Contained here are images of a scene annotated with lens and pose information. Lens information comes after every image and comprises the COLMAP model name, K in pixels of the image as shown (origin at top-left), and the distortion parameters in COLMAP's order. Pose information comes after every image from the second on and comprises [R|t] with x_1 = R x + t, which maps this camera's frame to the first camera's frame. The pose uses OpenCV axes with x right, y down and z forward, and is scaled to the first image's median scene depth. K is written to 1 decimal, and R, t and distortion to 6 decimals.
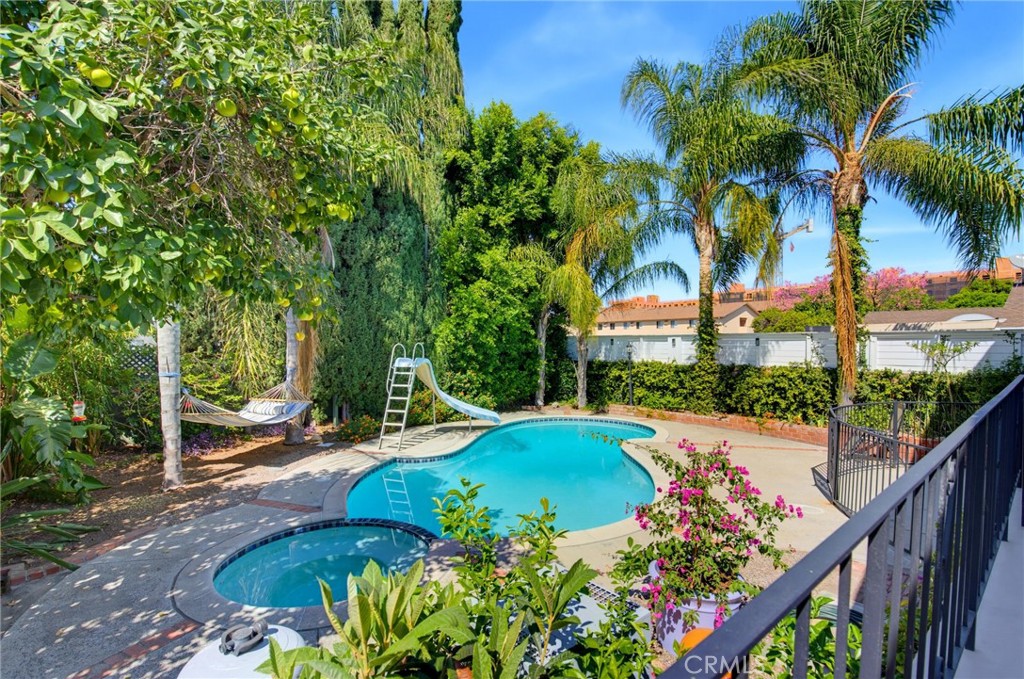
lens RADIAL K [[470.8, 0, 513.1], [0, 470.8, 340.3], [0, 0, 1]] dist [-0.019274, 0.000021]
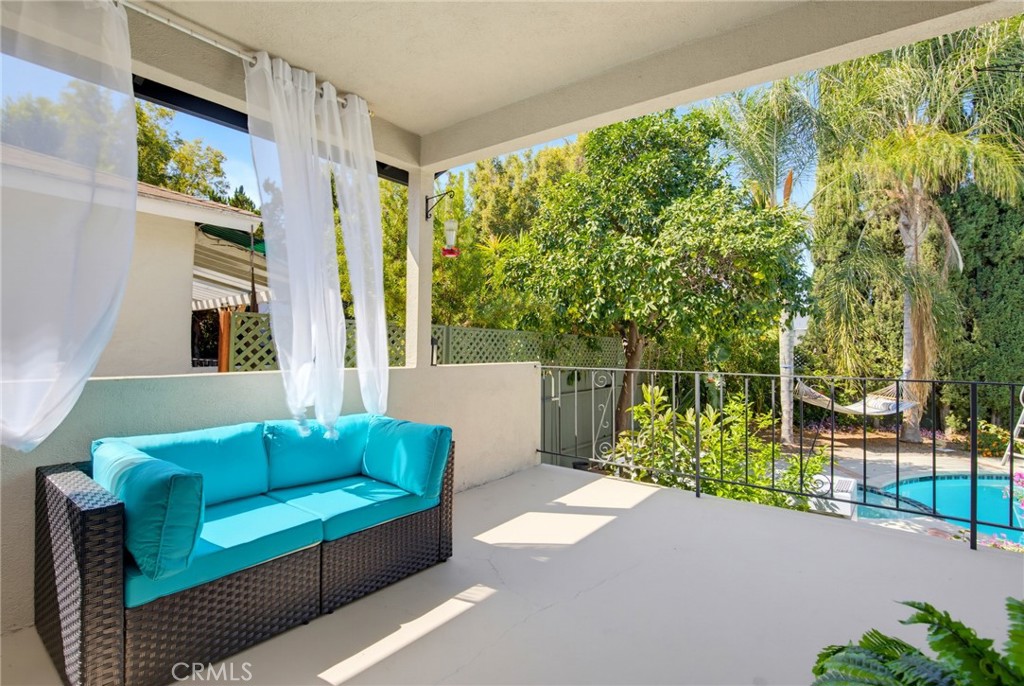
lens RADIAL K [[466.6, 0, 515.6], [0, 466.6, 338.8], [0, 0, 1]] dist [-0.011733, -0.000213]
pose [[0.243004, -0.002216, -0.970023, 0.476716], [-0.013134, 0.999898, -0.005575, 0.006295], [0.969936, 0.014094, 0.242950, -0.180618]]
